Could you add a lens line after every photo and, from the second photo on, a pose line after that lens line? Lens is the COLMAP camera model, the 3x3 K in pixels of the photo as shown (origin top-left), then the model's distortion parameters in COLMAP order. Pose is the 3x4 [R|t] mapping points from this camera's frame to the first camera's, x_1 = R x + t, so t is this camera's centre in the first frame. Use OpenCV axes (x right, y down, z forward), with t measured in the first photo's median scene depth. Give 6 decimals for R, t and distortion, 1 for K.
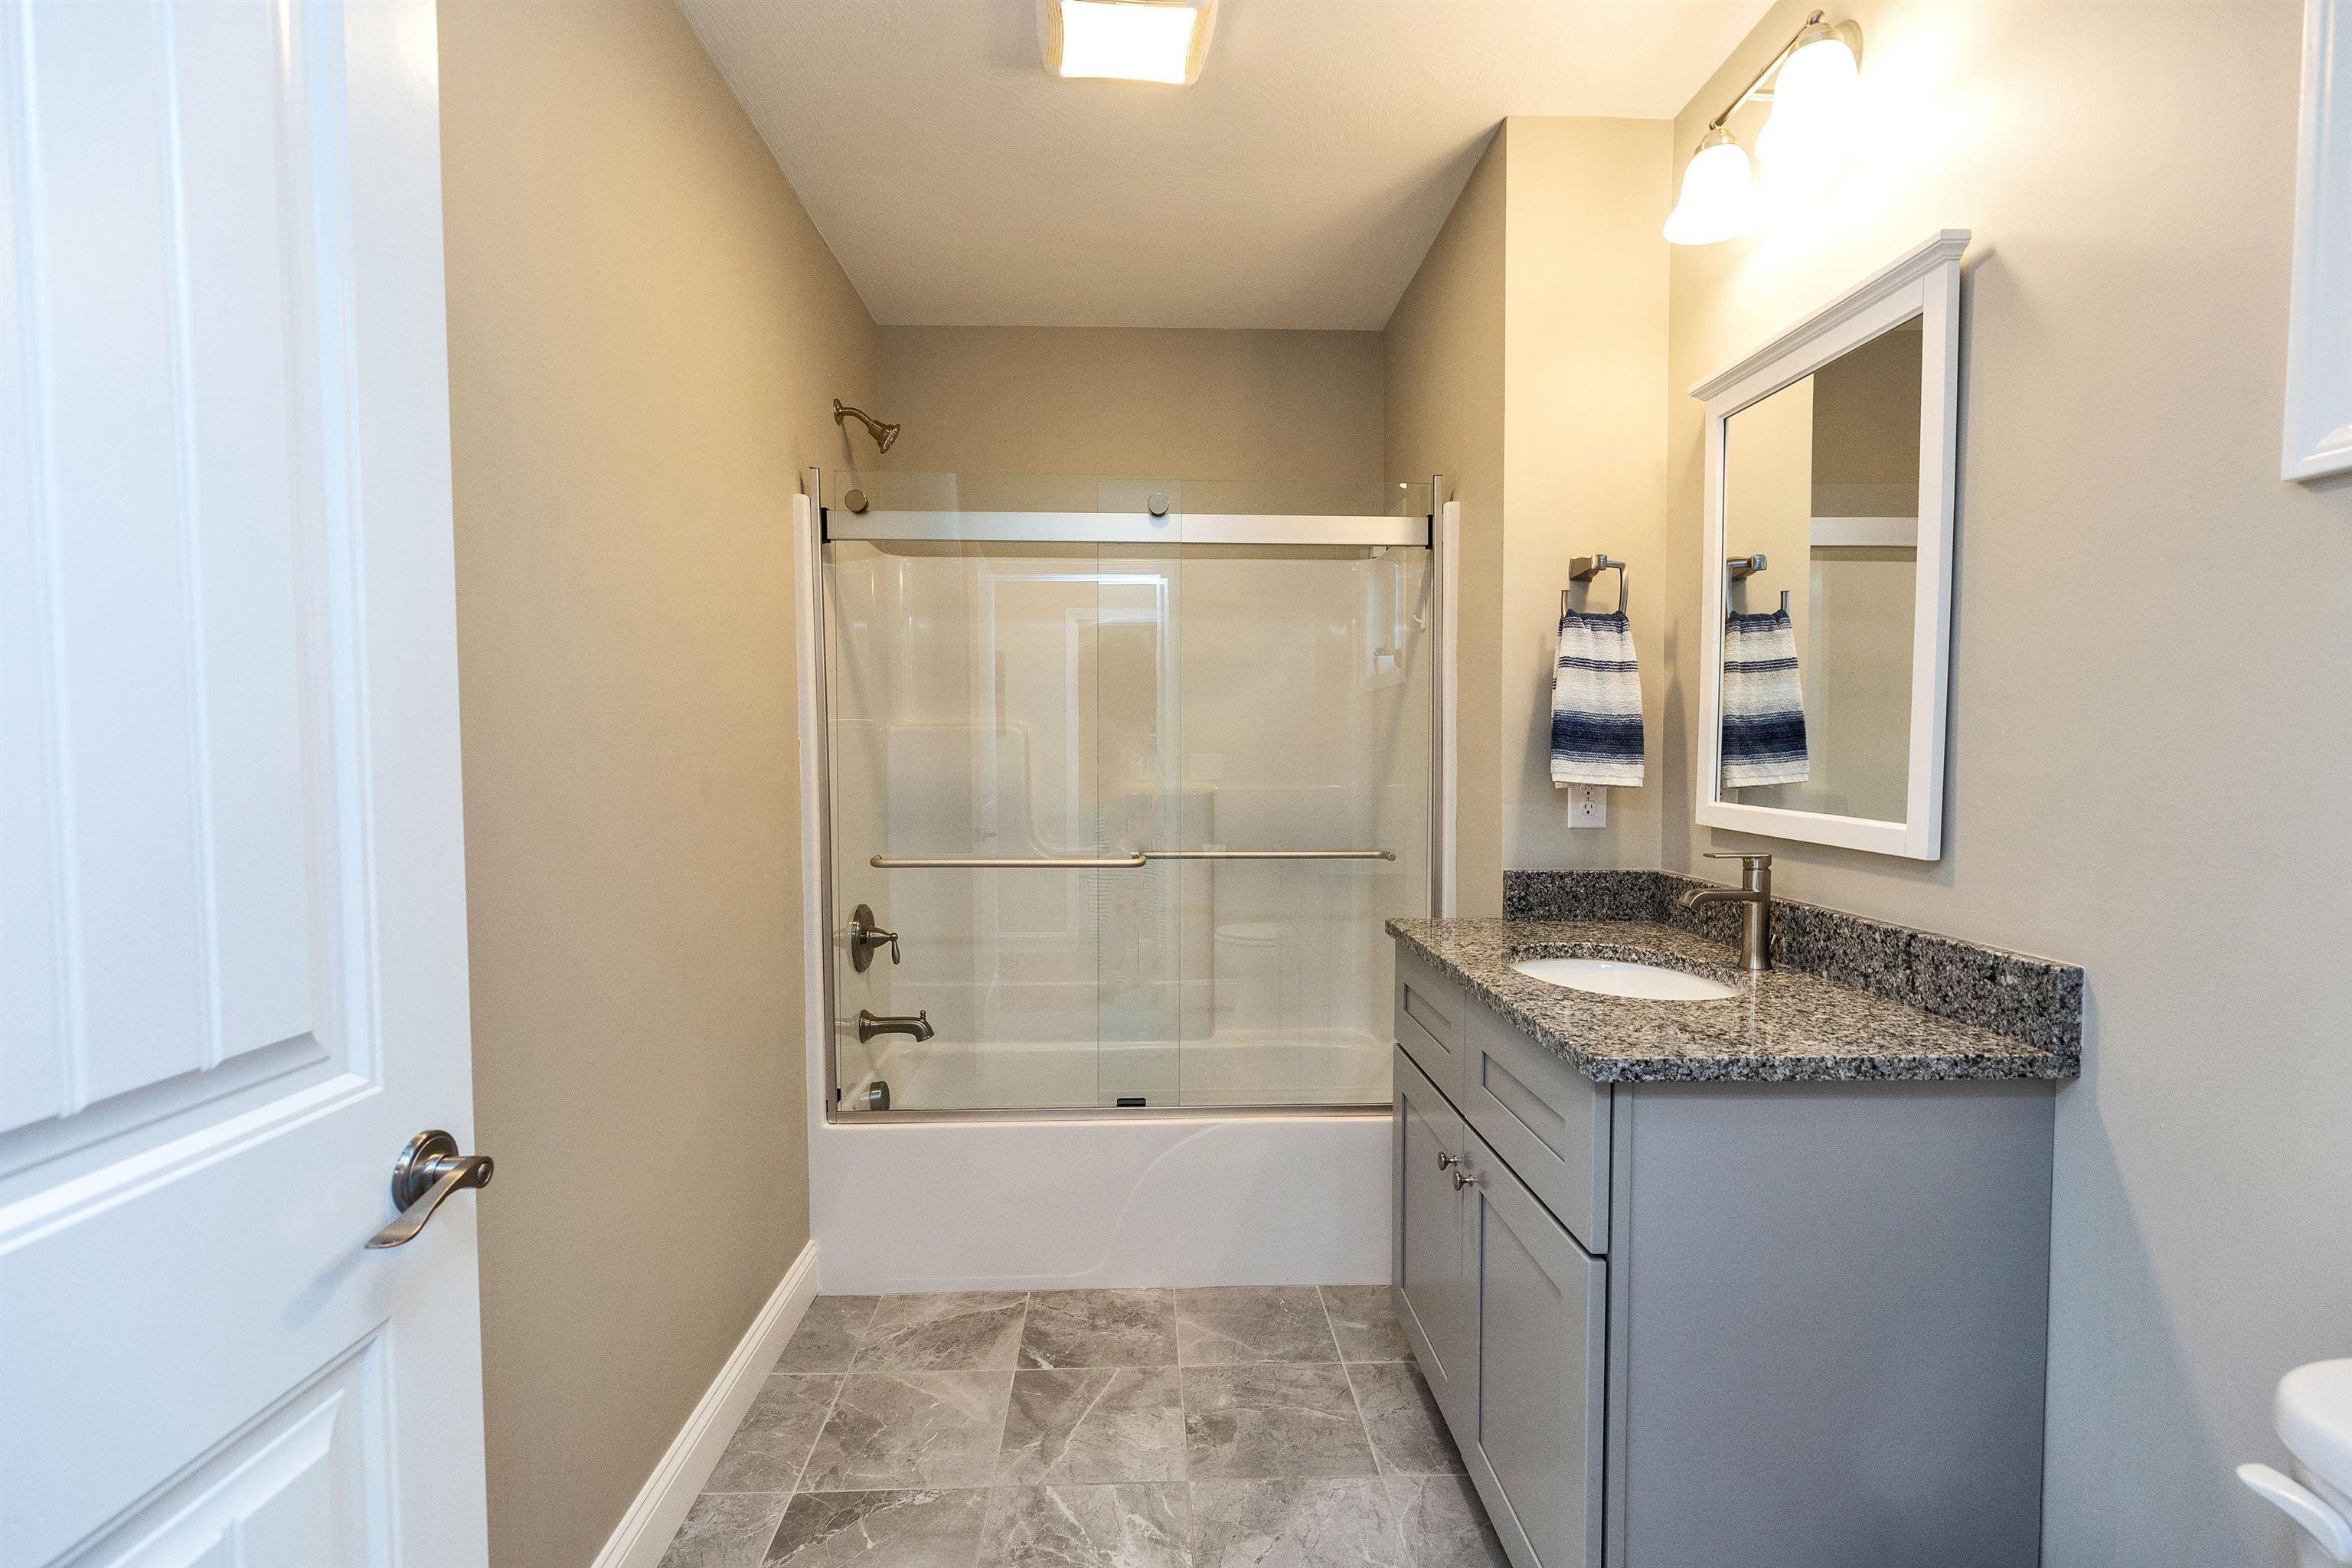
lens RADIAL K [[1051.7, 0, 1178.0], [0, 1051.7, 781.1], [0, 0, 1]] dist [0.000837, 0.000080]
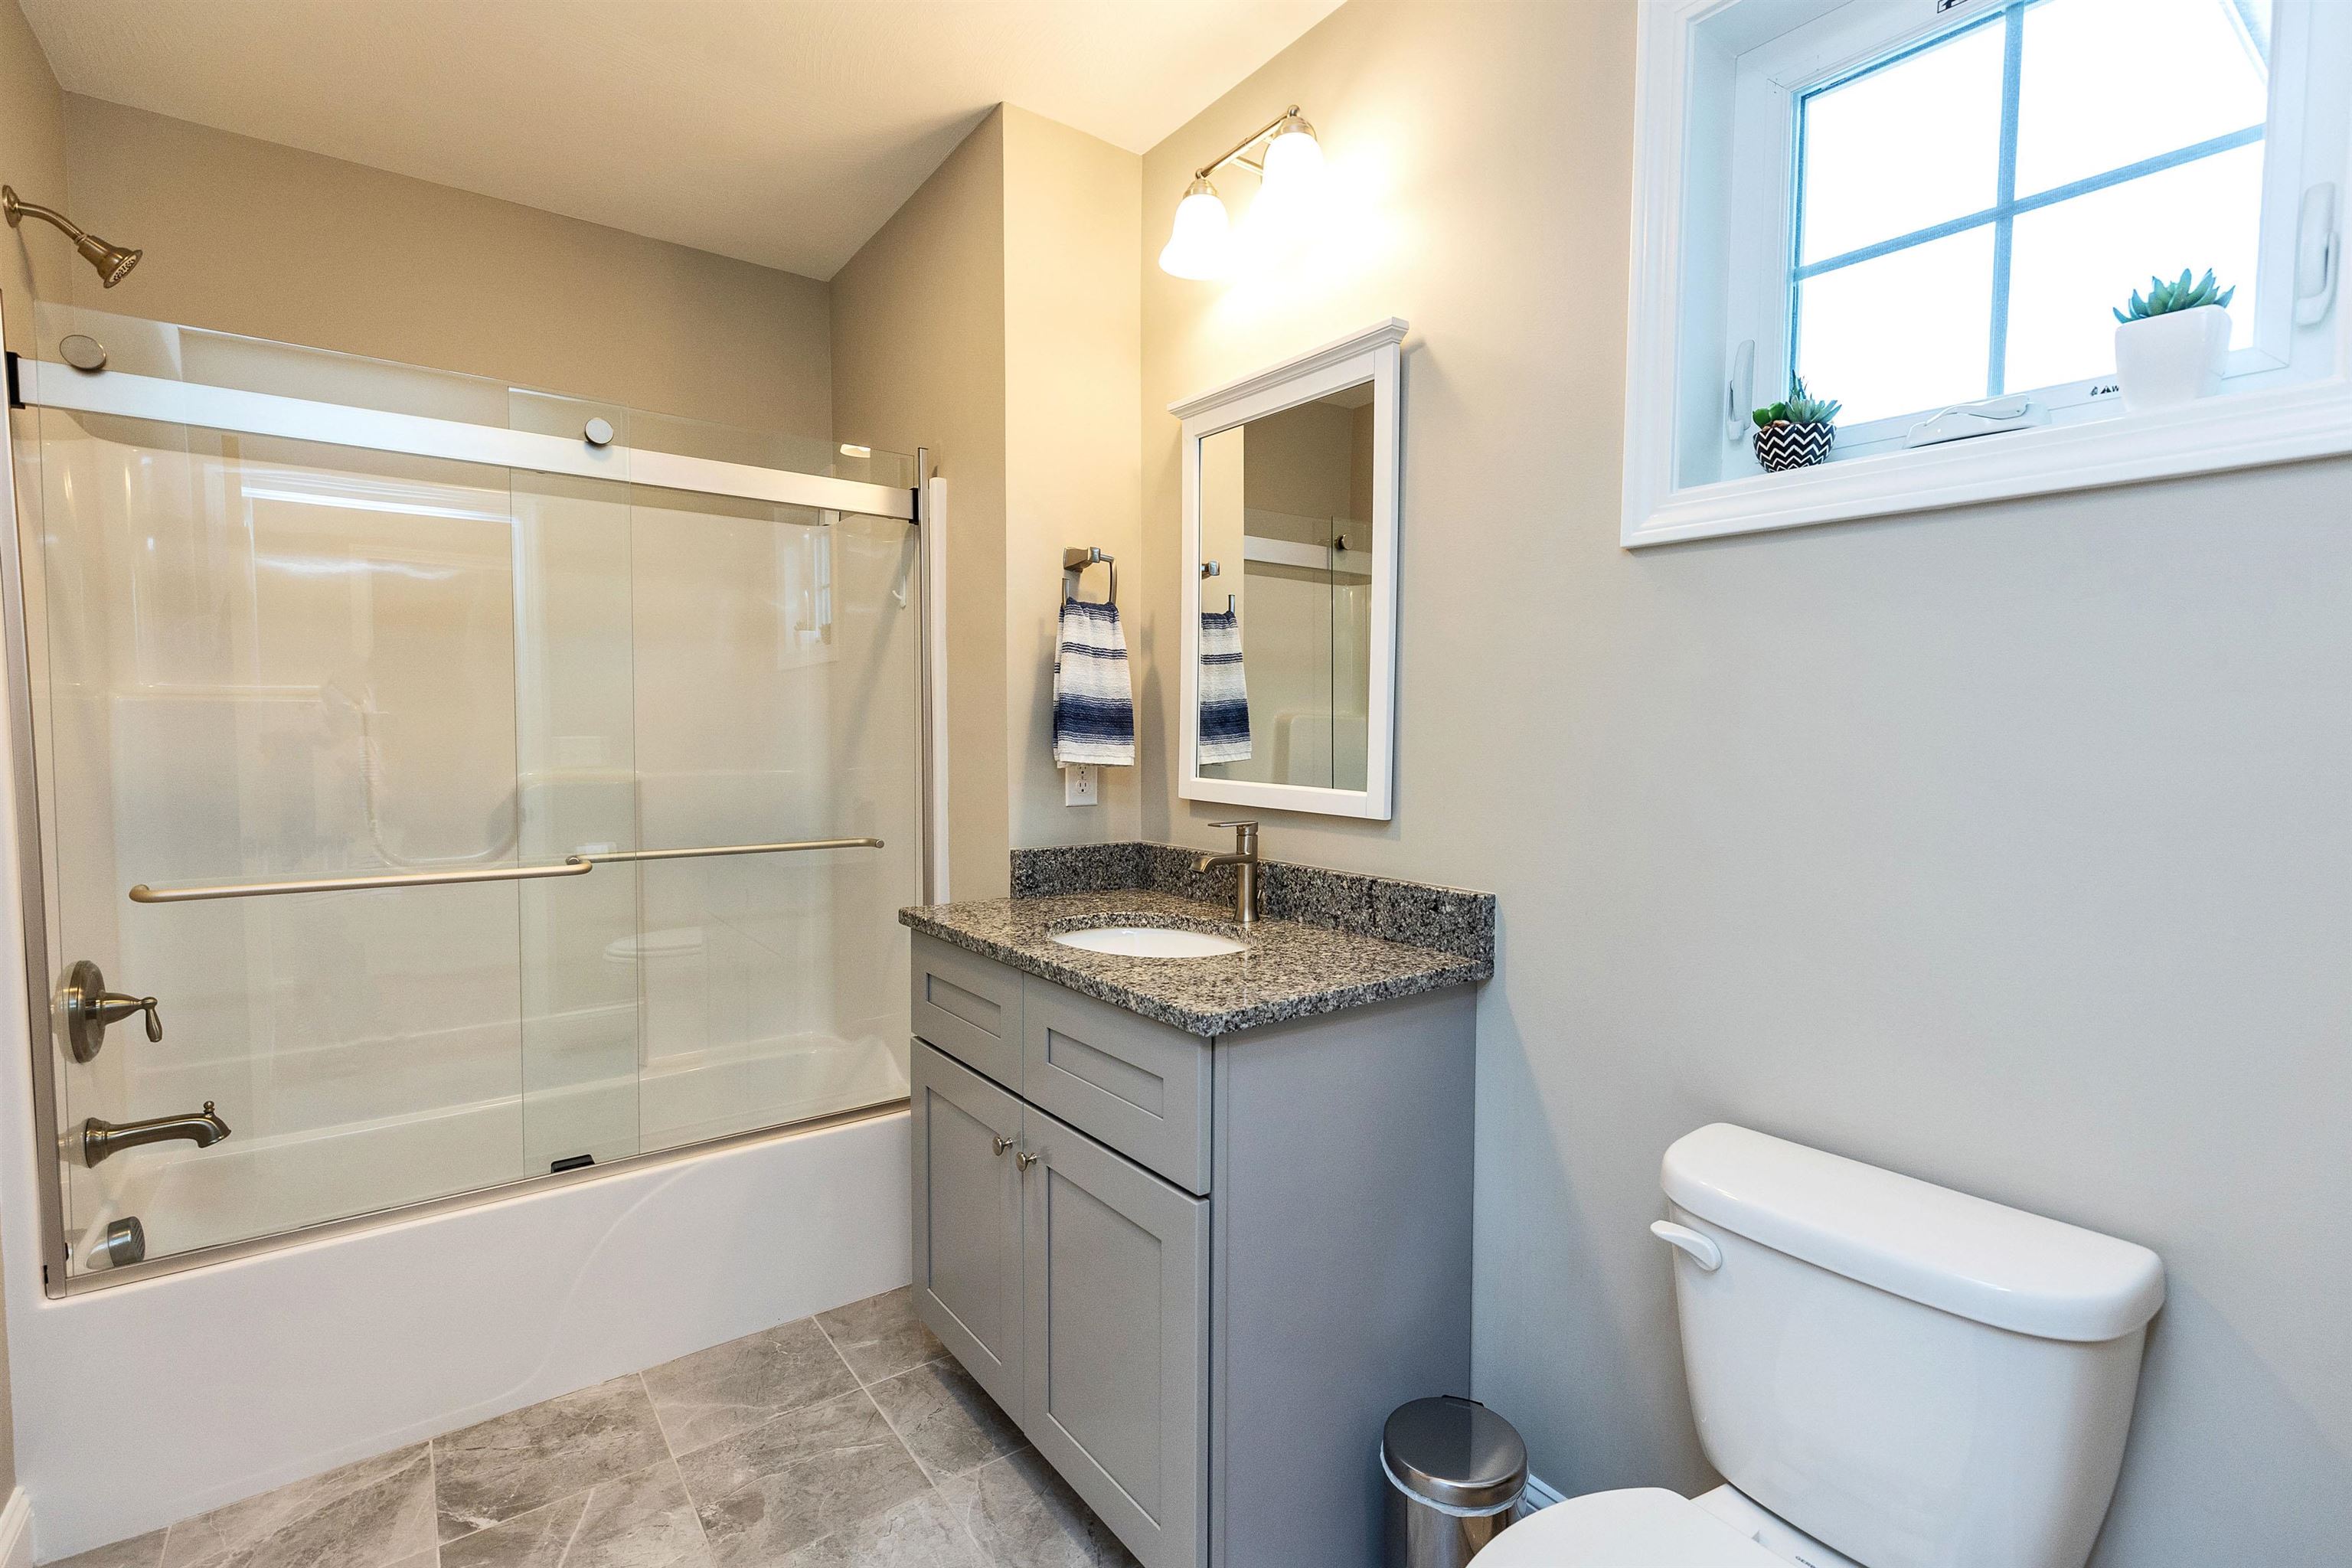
lens RADIAL K [[1065.6, 0, 1173.2], [0, 1065.6, 773.0], [0, 0, 1]] dist [0.000717, -0.000091]
pose [[0.823261, -0.019702, 0.567322, -0.144553], [0.014720, 0.999802, 0.013360, -0.000966], [-0.567473, -0.002648, 0.823388, 0.066472]]
